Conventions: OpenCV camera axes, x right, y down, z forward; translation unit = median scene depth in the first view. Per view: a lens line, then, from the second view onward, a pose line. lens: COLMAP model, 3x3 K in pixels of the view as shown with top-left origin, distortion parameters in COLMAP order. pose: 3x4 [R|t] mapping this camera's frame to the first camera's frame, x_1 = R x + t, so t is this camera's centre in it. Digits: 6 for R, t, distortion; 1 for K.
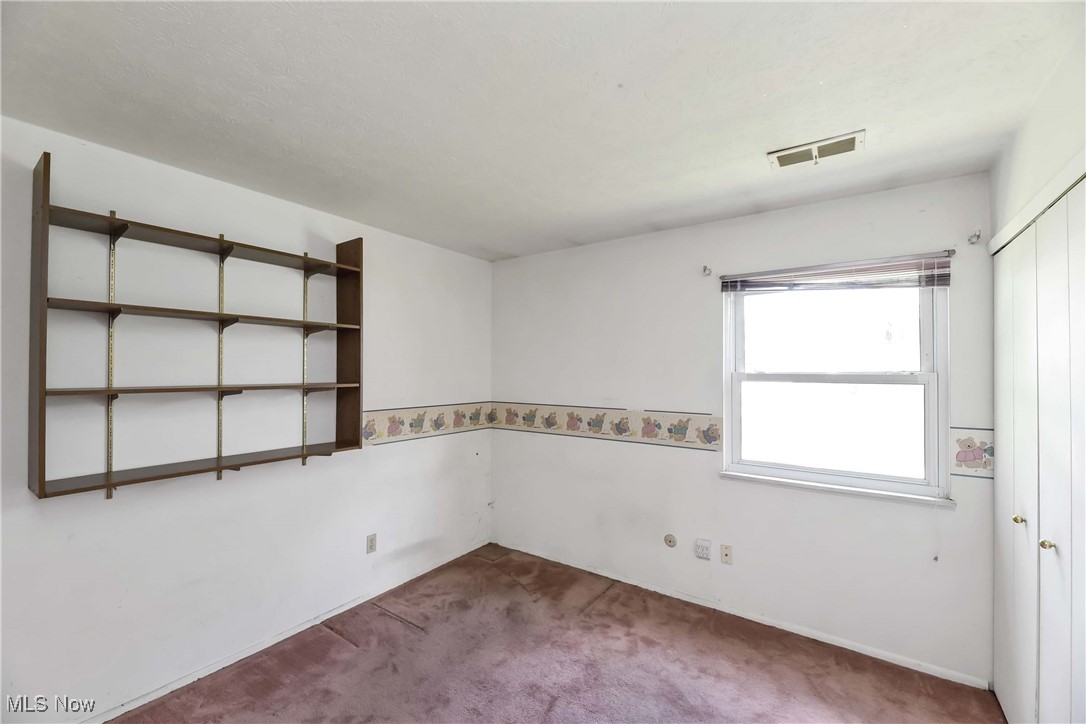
lens RADIAL K [[440.0, 0, 541.9], [0, 440.0, 364.4], [0, 0, 1]] dist [-0.001350, -0.000841]
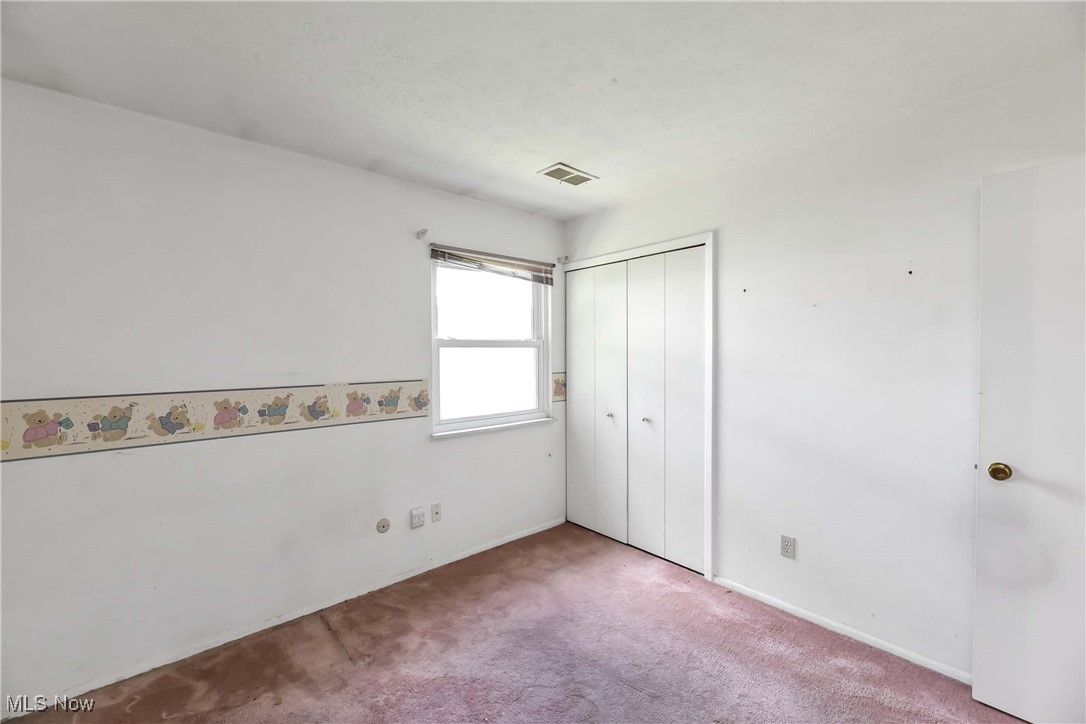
lens RADIAL K [[451.8, 0, 544.4], [0, 451.8, 347.4], [0, 0, 1]] dist [-0.000308, -0.000201]
pose [[0.235184, -0.009778, 0.971902, -0.555188], [-0.021029, 0.999664, 0.015146, 0.018179], [-0.971723, -0.024000, 0.234900, 0.505967]]
